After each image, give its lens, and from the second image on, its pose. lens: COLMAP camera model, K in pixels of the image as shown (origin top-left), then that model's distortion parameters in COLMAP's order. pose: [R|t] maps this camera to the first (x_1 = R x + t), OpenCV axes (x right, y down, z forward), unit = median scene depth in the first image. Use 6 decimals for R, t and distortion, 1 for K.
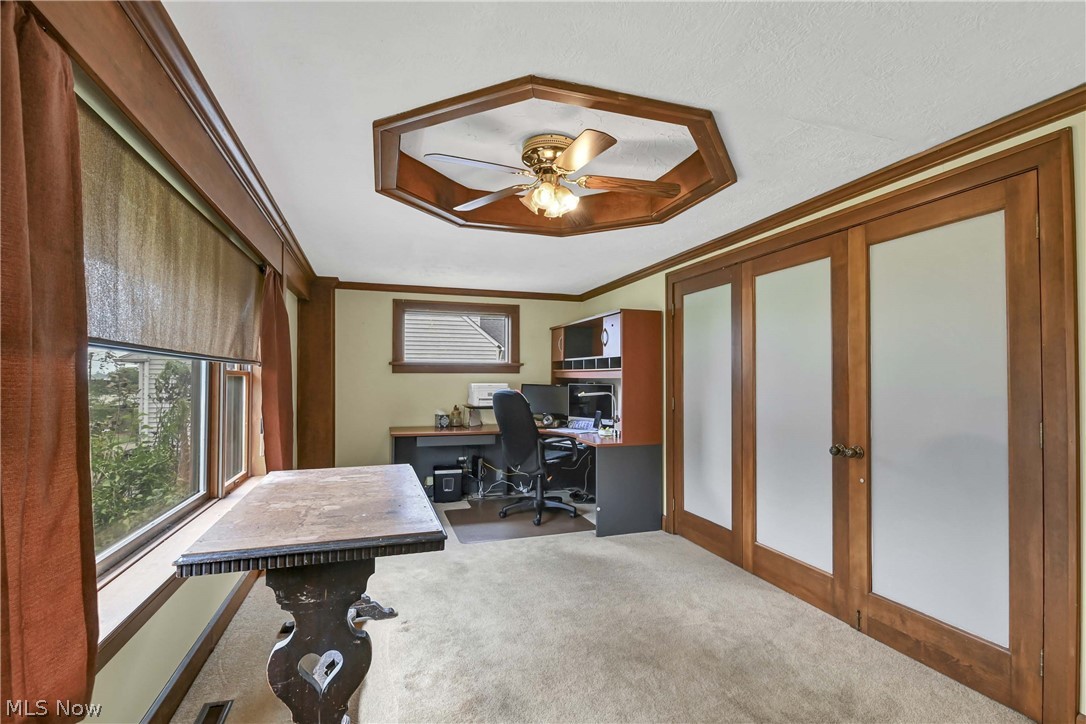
lens RADIAL K [[510.5, 0, 578.8], [0, 510.5, 367.6], [0, 0, 1]] dist [-0.003547, -0.010889]
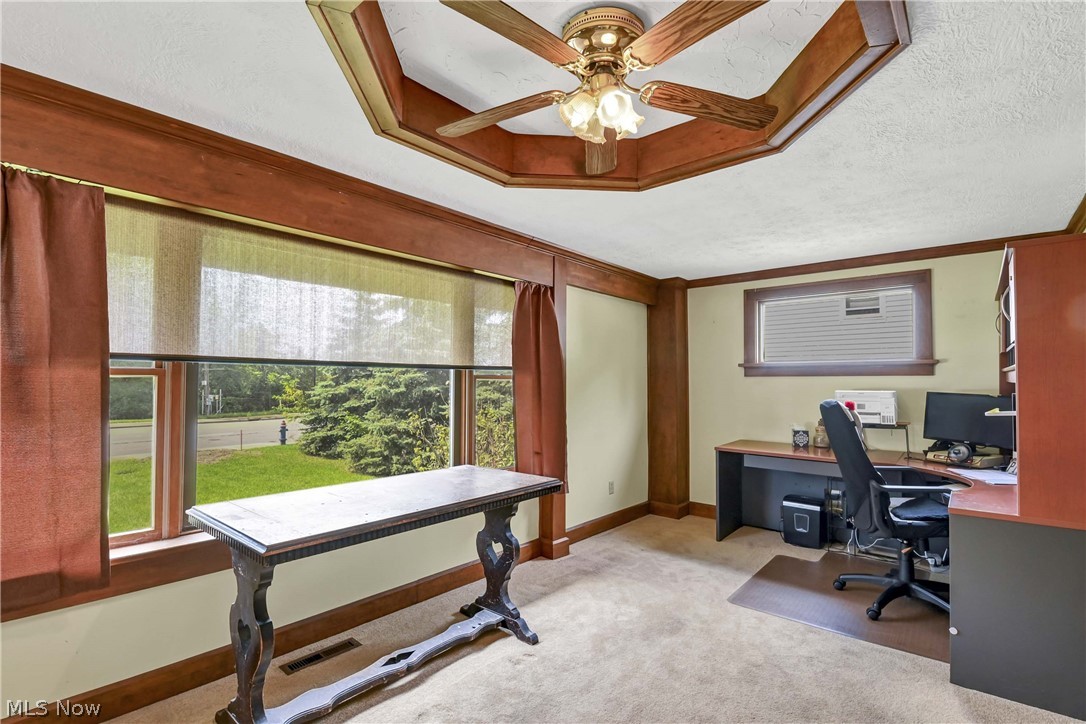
lens RADIAL K [[521.7, 0, 543.0], [0, 521.7, 362.0], [0, 0, 1]] dist [-0.000670, -0.011753]
pose [[0.486656, -0.031268, -0.873034, 0.256579], [0.013607, 0.999509, -0.028213, 0.007293], [0.873488, 0.001851, 0.486843, 0.307027]]
